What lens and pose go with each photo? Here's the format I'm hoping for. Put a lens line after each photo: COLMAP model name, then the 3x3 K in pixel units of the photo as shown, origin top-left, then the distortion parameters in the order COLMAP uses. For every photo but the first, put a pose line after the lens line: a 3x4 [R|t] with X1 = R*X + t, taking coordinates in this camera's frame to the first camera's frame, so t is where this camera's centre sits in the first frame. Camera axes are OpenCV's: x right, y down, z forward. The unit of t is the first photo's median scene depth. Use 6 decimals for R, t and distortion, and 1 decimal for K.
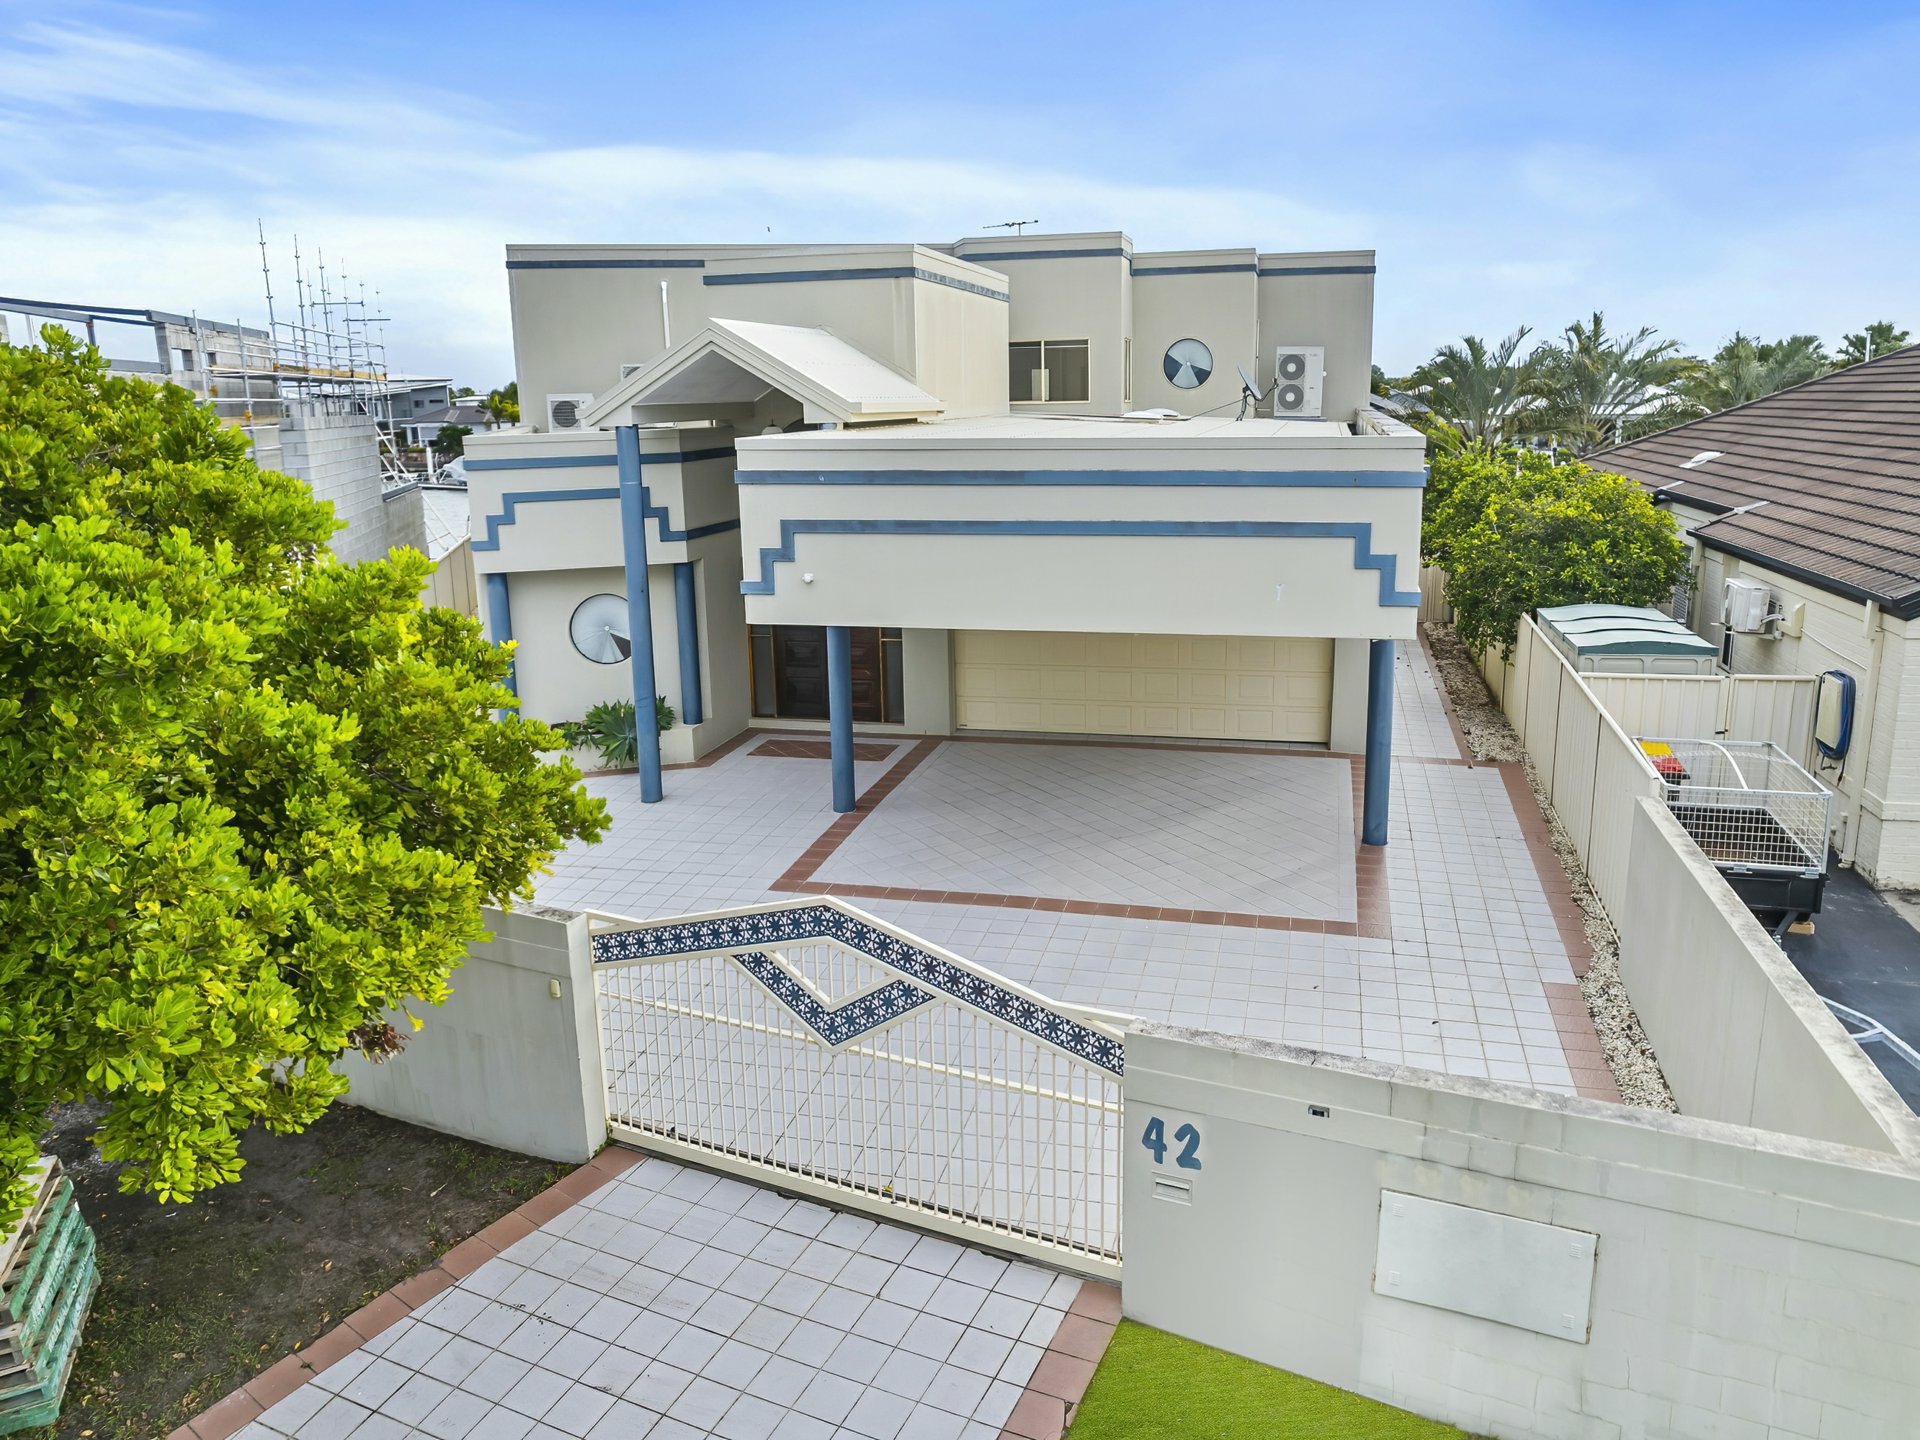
lens RADIAL K [[1347.6, 0, 948.2], [0, 1347.6, 718.4], [0, 0, 1]] dist [-0.035605, 0.010239]
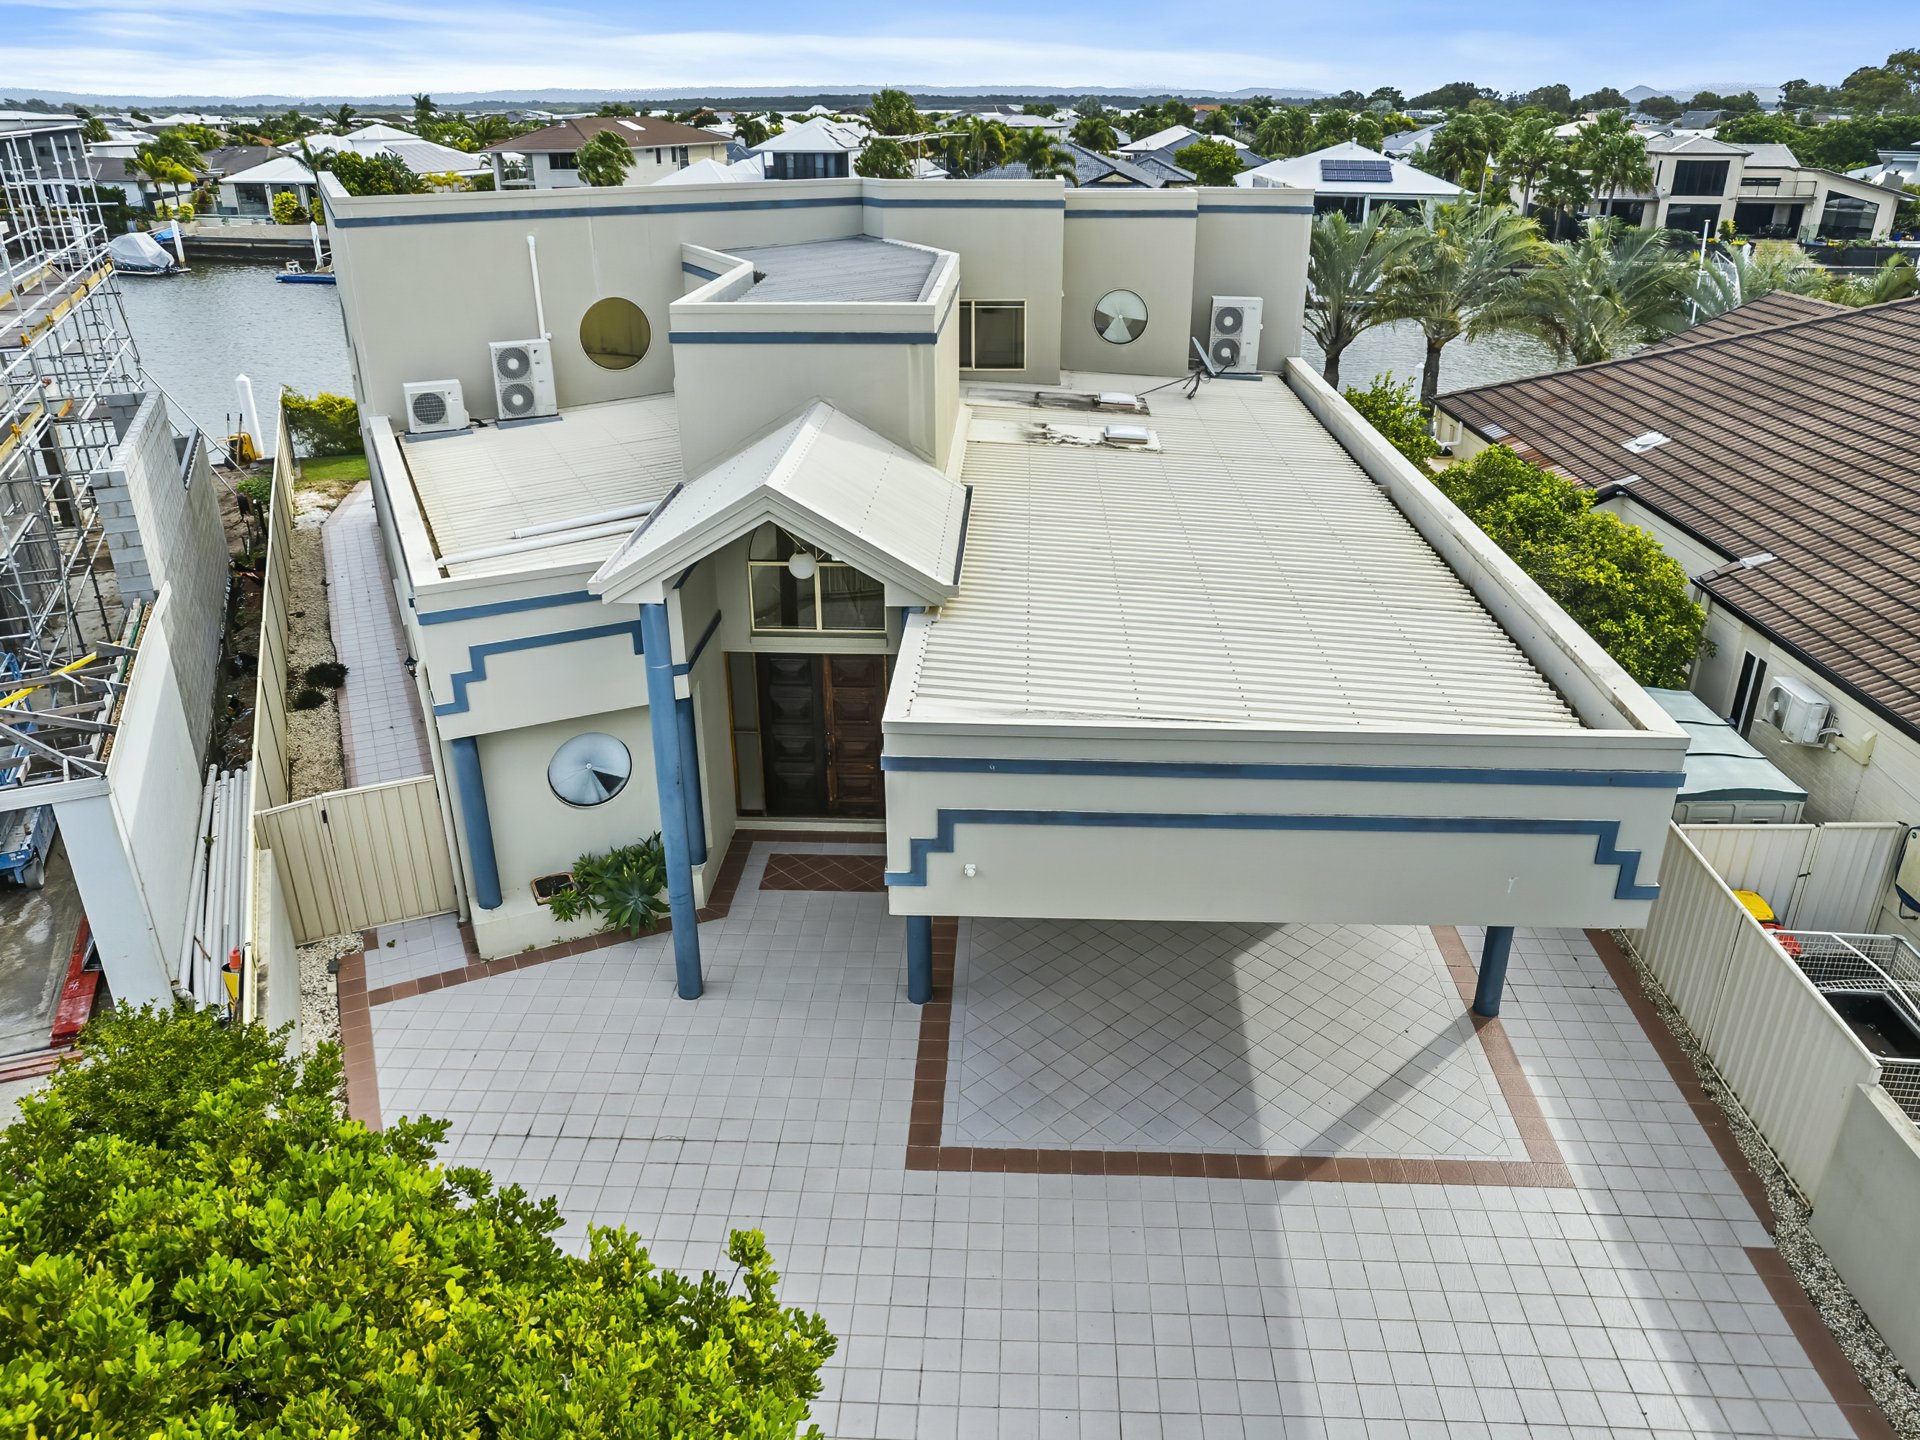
lens RADIAL K [[1347.6, 0, 964.6], [0, 1347.6, 713.7], [0, 0, 1]] dist [-0.035605, 0.010239]
pose [[0.978907, -0.069555, 0.192101, -0.218078], [0.035320, 0.983721, 0.176194, -0.290521], [-0.201229, -0.165693, 0.965429, 0.157446]]
